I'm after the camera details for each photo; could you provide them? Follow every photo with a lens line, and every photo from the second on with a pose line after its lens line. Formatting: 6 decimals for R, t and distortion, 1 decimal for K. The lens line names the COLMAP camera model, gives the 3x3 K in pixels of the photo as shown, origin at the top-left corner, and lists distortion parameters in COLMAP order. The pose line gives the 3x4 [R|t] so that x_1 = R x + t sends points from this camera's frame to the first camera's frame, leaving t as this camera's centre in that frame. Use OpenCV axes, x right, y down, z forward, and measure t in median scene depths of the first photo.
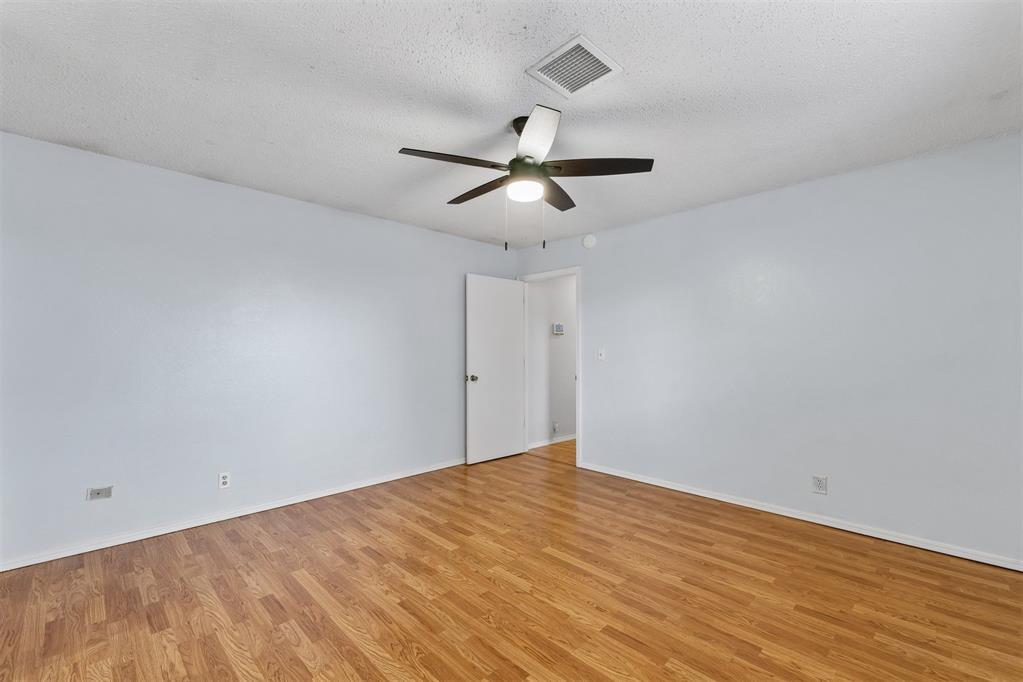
lens RADIAL K [[430.2, 0, 517.0], [0, 430.2, 342.8], [0, 0, 1]] dist [0.010696, -0.002060]
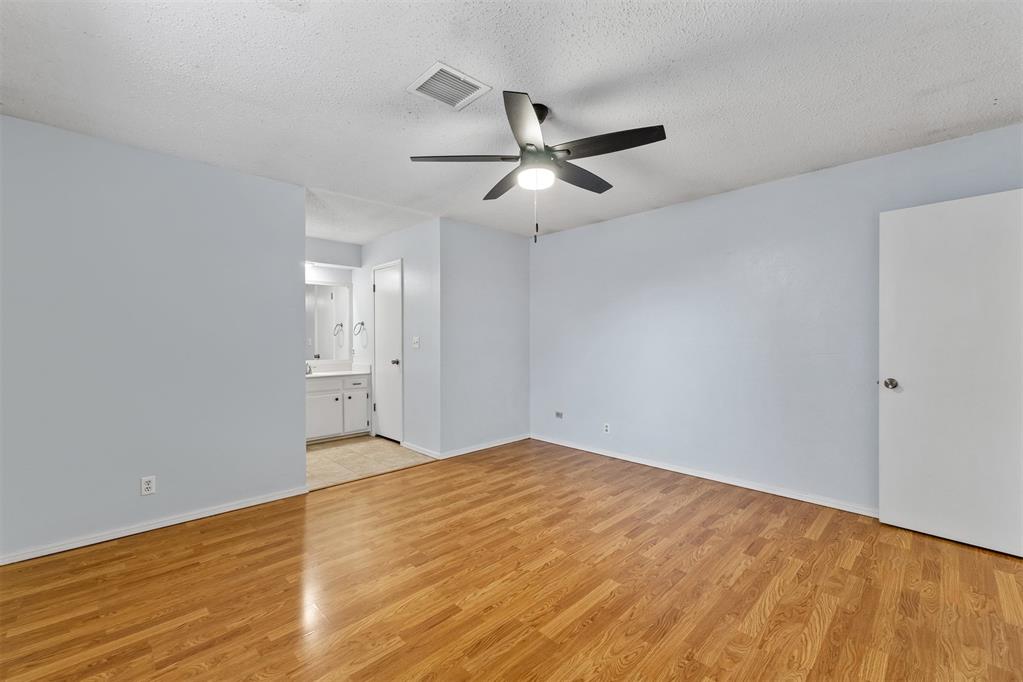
lens RADIAL K [[430.2, 0, 512.1], [0, 430.2, 336.1], [0, 0, 1]] dist [0.010696, -0.002060]
pose [[-0.014504, -0.005883, -0.999878, 0.978263], [0.019730, 0.999786, -0.006169, 0.017099], [0.999700, -0.019817, -0.014385, 0.915380]]
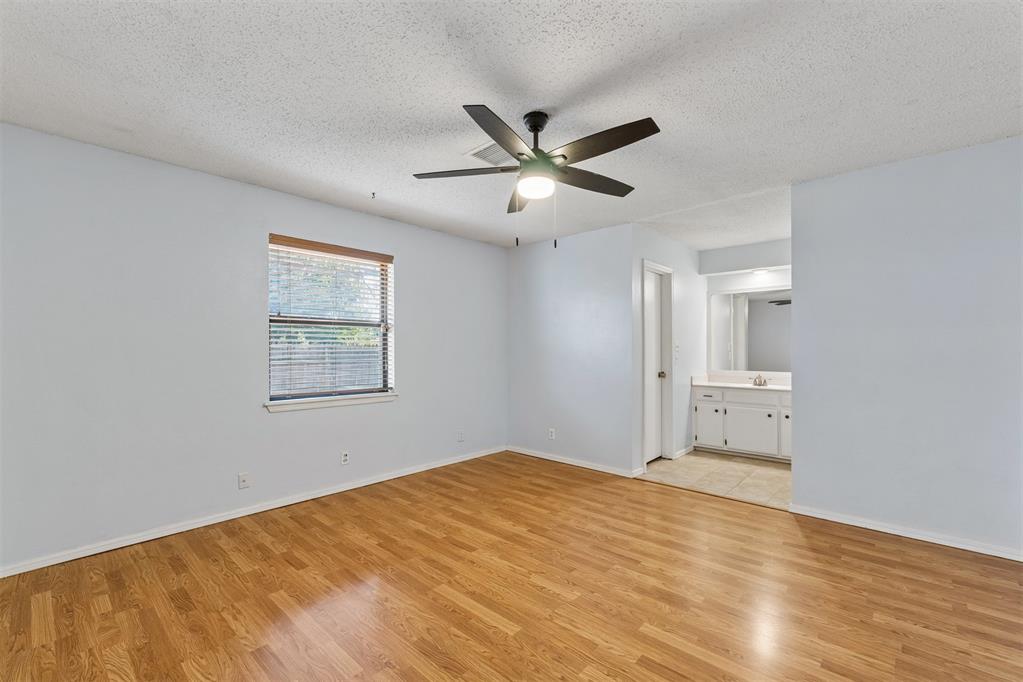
lens RADIAL K [[430.2, 0, 507.6], [0, 430.2, 348.1], [0, 0, 1]] dist [0.010696, -0.002060]
pose [[-0.999298, 0.000607, -0.037457, 0.116842], [0.001369, 0.999792, -0.020332, 0.033955], [0.037437, -0.020369, -0.999091, 1.891980]]
